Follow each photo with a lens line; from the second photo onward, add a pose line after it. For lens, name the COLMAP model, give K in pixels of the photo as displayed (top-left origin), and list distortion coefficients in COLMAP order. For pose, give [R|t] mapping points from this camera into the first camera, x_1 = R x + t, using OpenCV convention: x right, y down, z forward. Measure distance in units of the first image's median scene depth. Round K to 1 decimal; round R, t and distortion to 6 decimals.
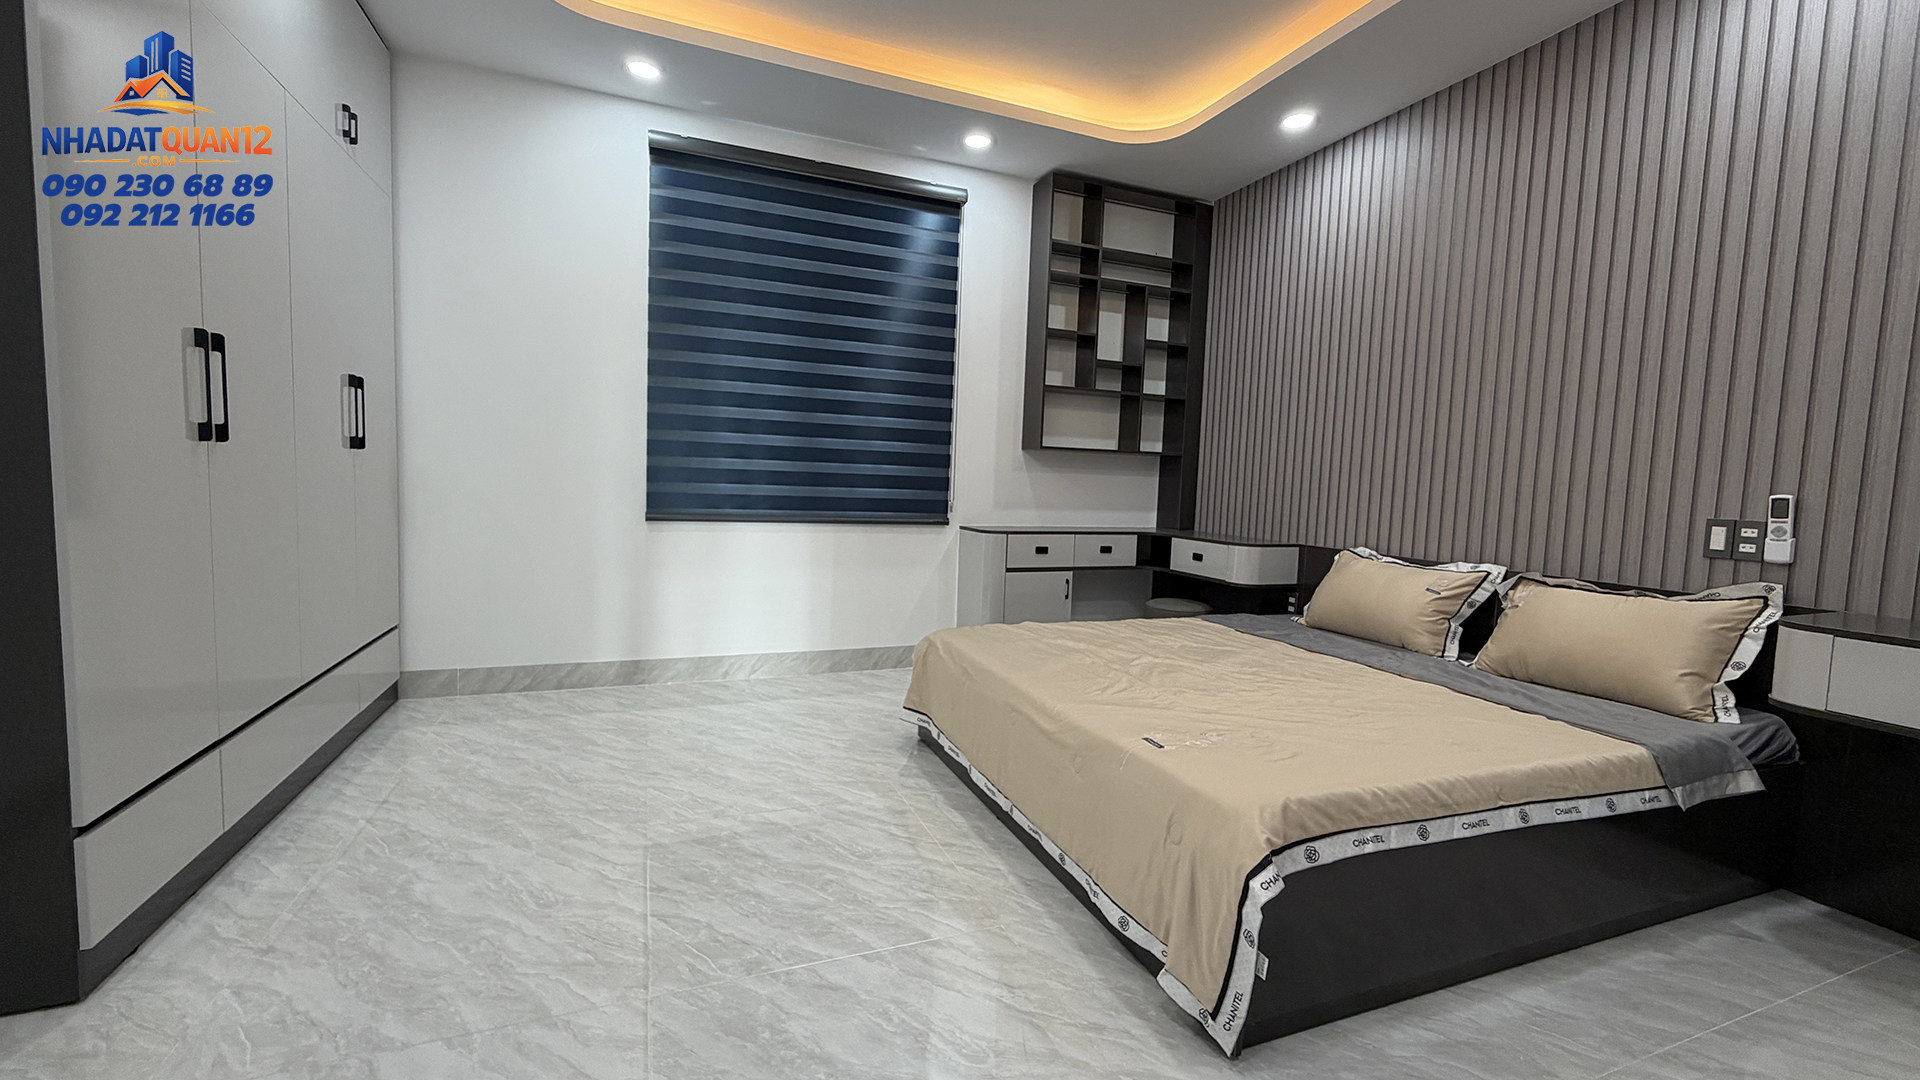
lens RADIAL K [[775.1, 0, 960.7], [0, 775.1, 537.7], [0, 0, 1]] dist [-0.001339, -0.000572]
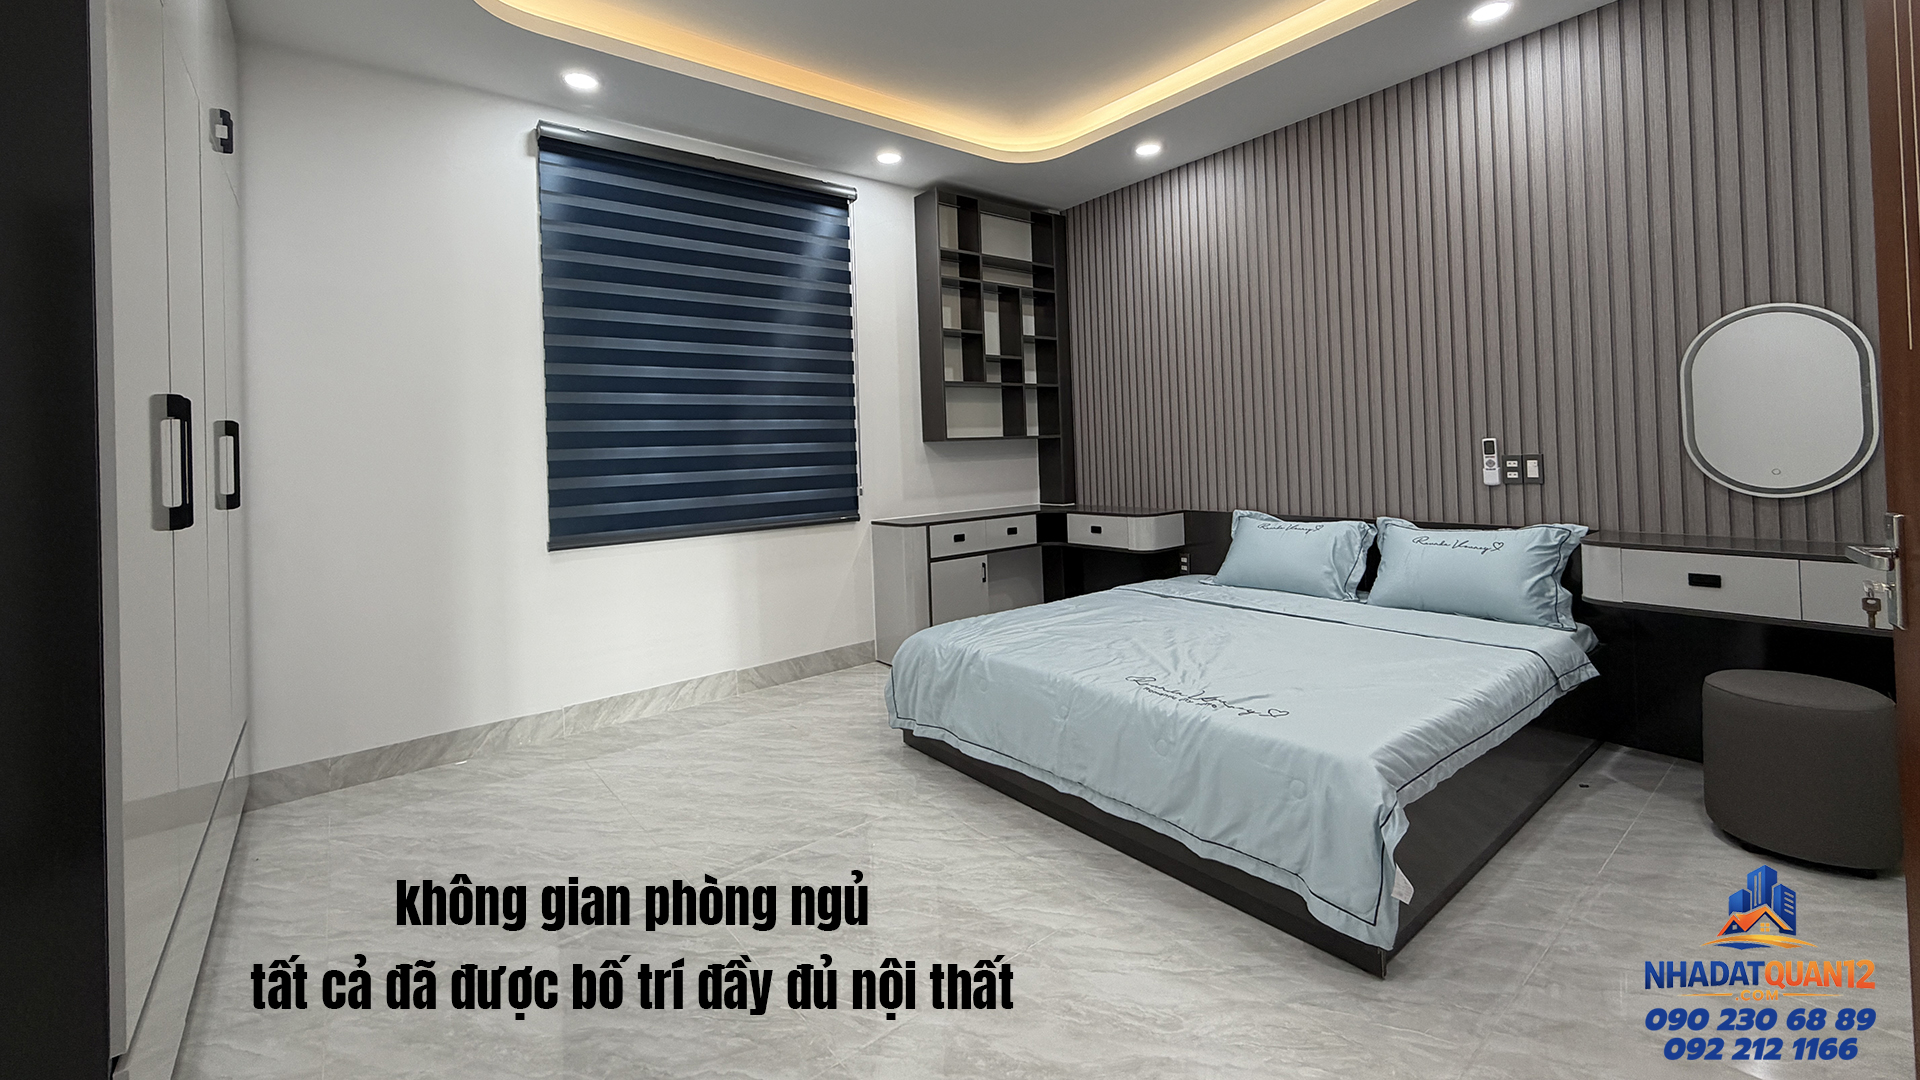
lens RADIAL K [[775.1, 0, 956.7], [0, 775.1, 450.5], [0, 0, 1]] dist [-0.001339, -0.000572]
pose [[0.954345, -0.067651, 0.290944, -0.186026], [0.092227, 0.993161, -0.071586, -0.024878], [-0.284111, 0.095151, 0.954058, -0.004420]]
